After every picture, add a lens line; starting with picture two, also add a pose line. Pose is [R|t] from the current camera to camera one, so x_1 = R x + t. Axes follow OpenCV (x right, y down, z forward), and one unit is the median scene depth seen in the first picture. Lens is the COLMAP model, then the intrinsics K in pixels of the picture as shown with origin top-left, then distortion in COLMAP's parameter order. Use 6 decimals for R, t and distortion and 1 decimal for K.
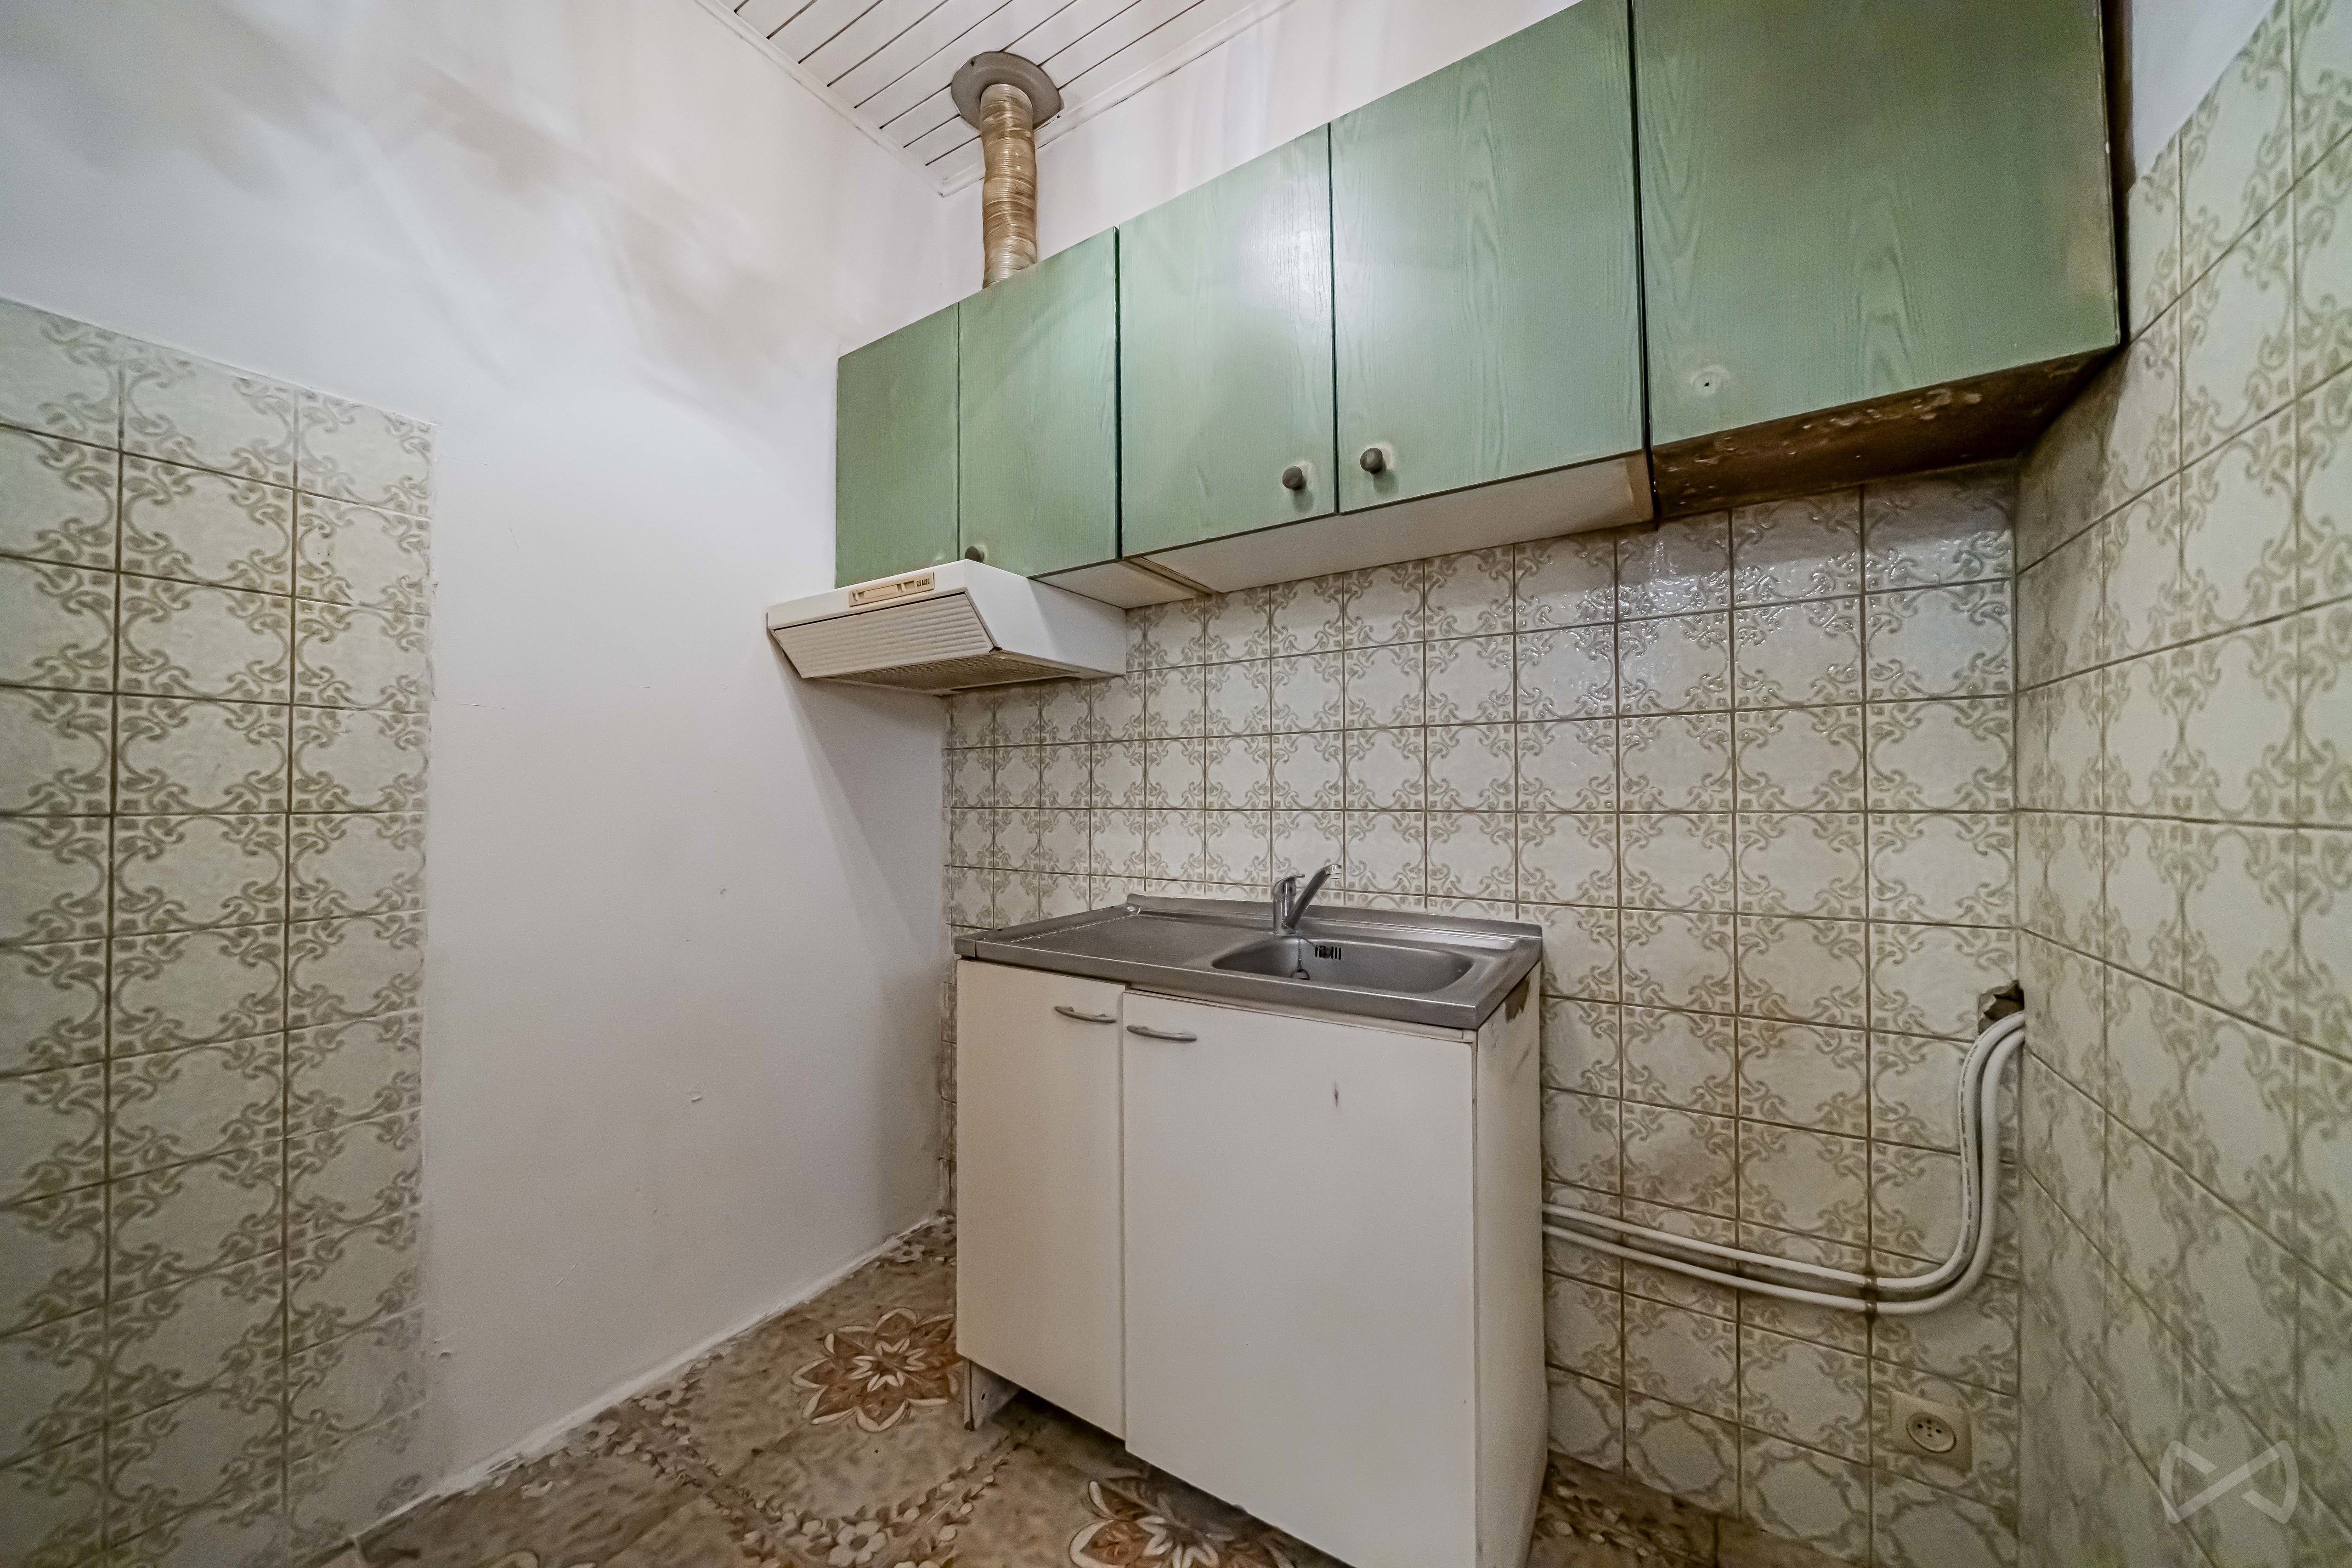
lens RADIAL K [[805.5, 0, 1173.5], [0, 805.5, 788.0], [0, 0, 1]] dist [-0.003218, -0.000064]
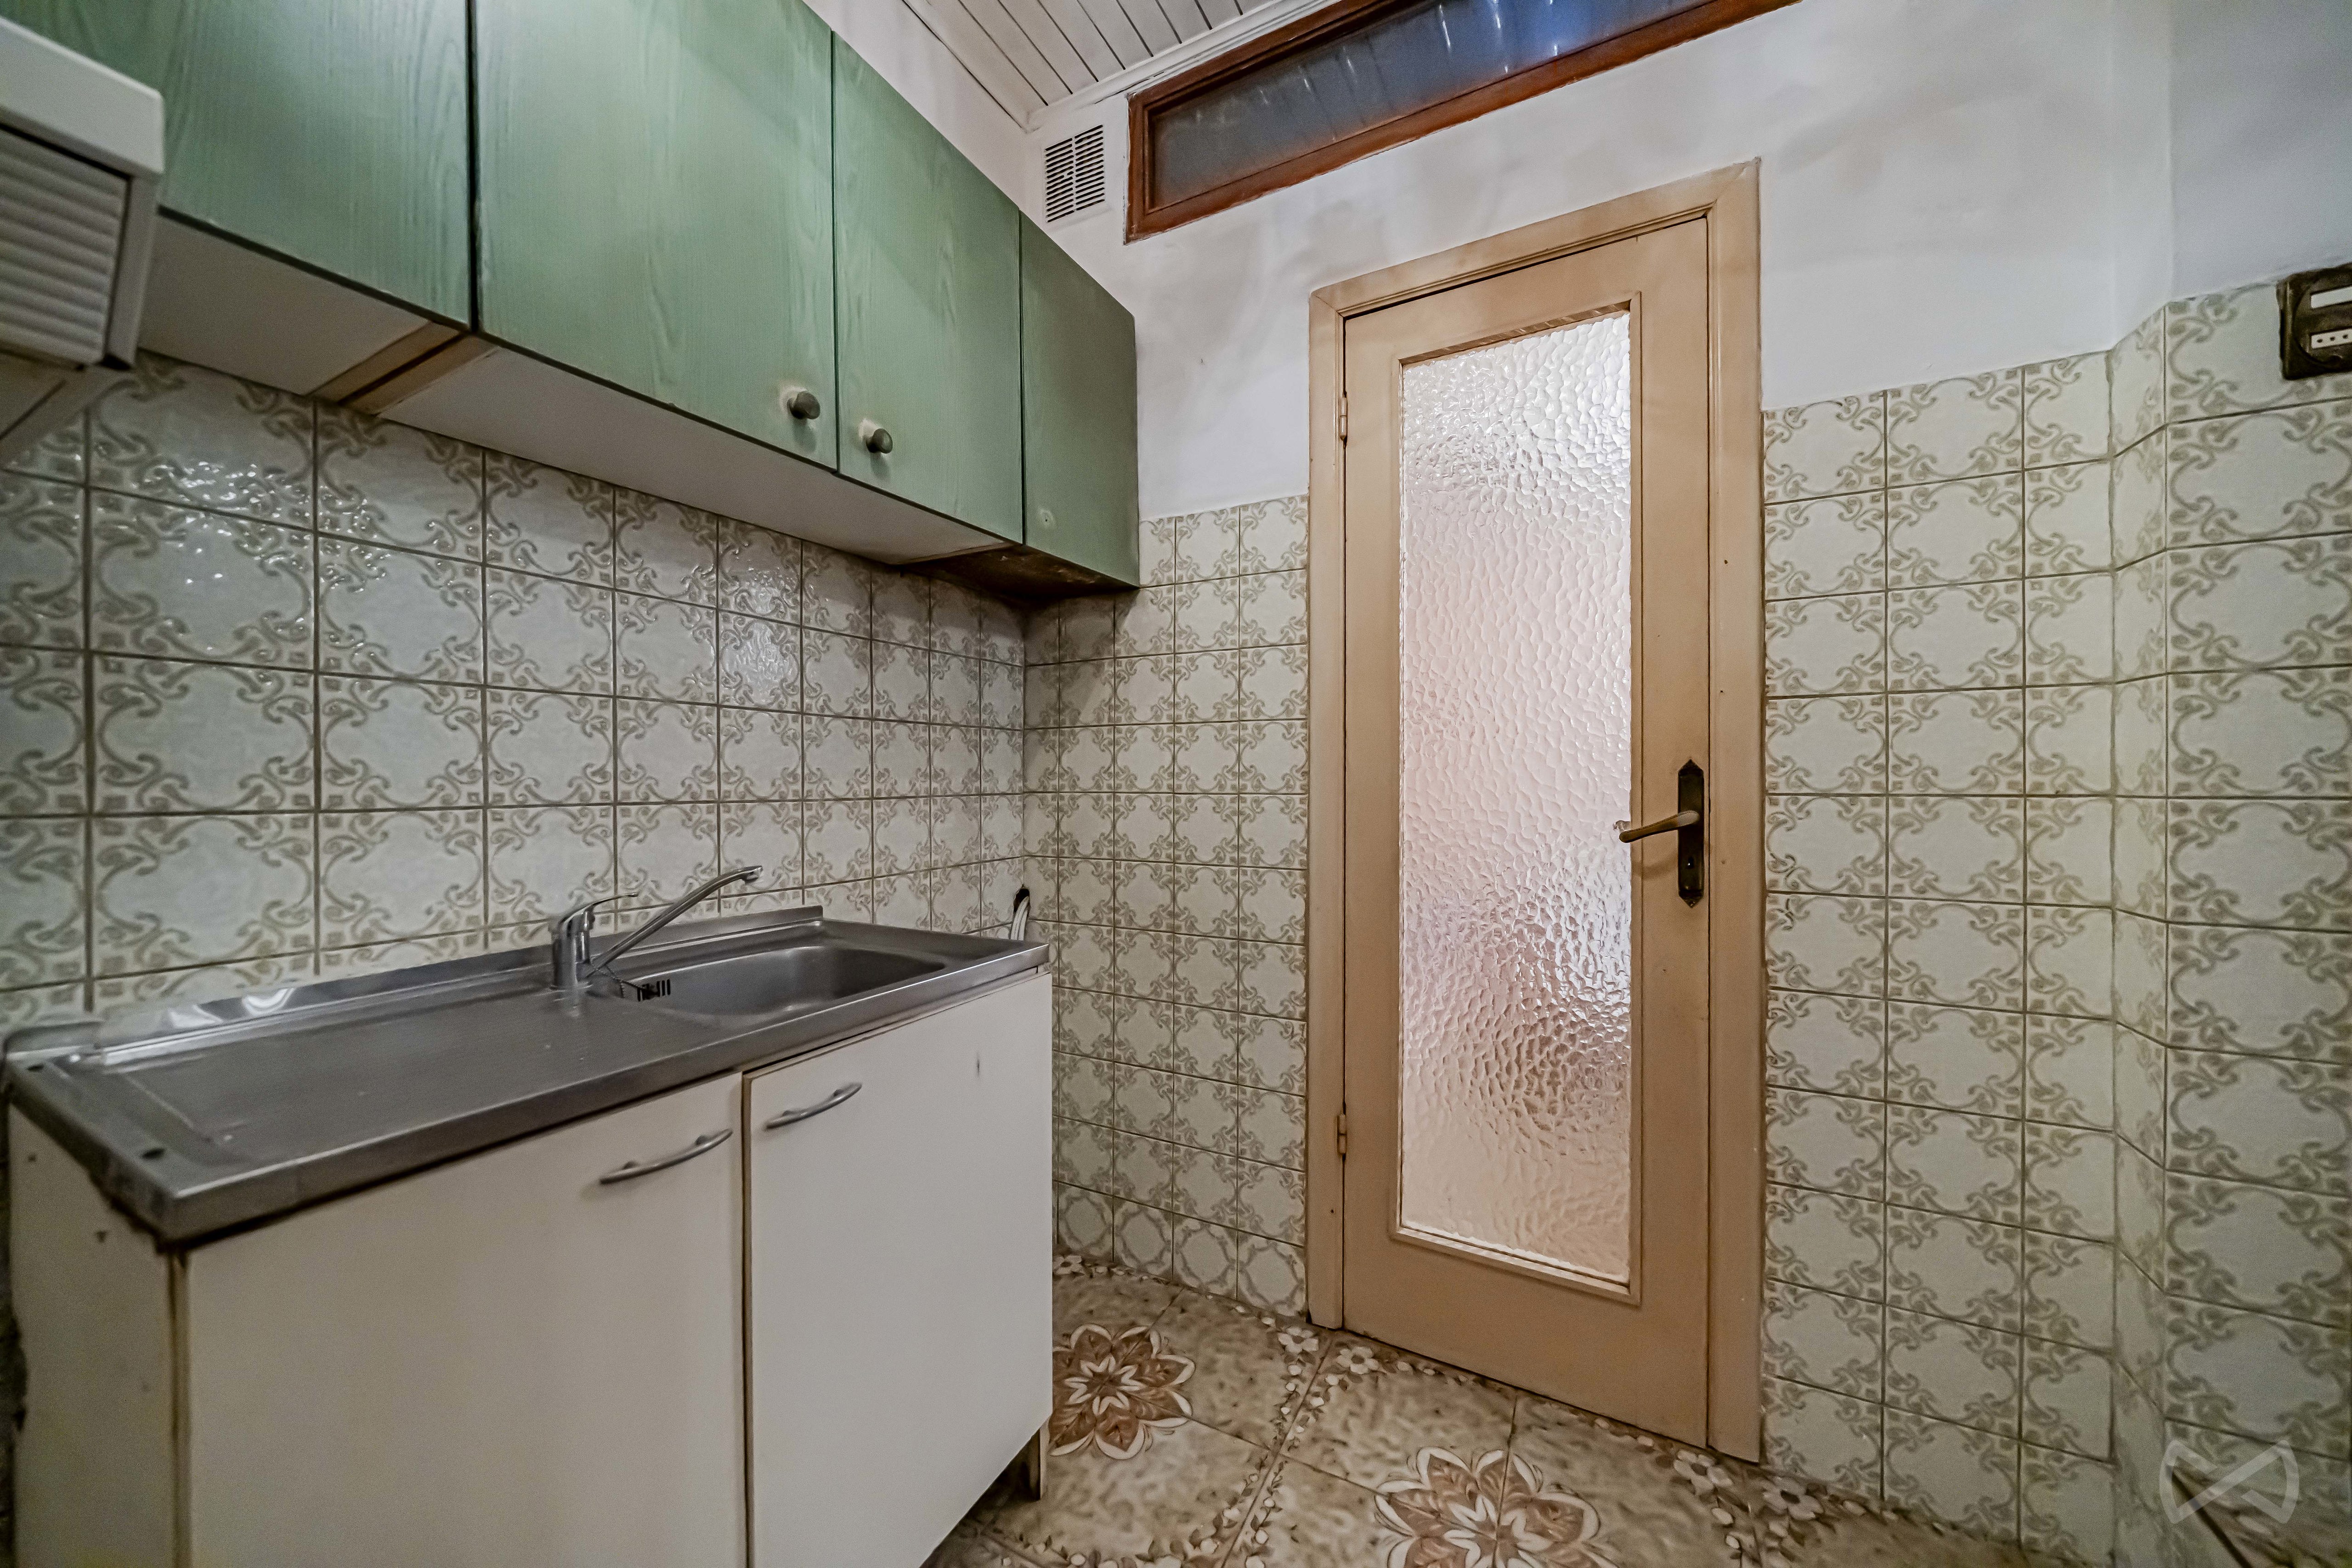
lens RADIAL K [[805.5, 0, 1176.9], [0, 805.5, 785.4], [0, 0, 1]] dist [-0.003218, -0.000064]
pose [[-0.072311, 0.001168, 0.997381, -0.618908], [-0.006191, 0.999980, -0.001619, 0.008852], [-0.997363, -0.006292, -0.072302, 0.579811]]
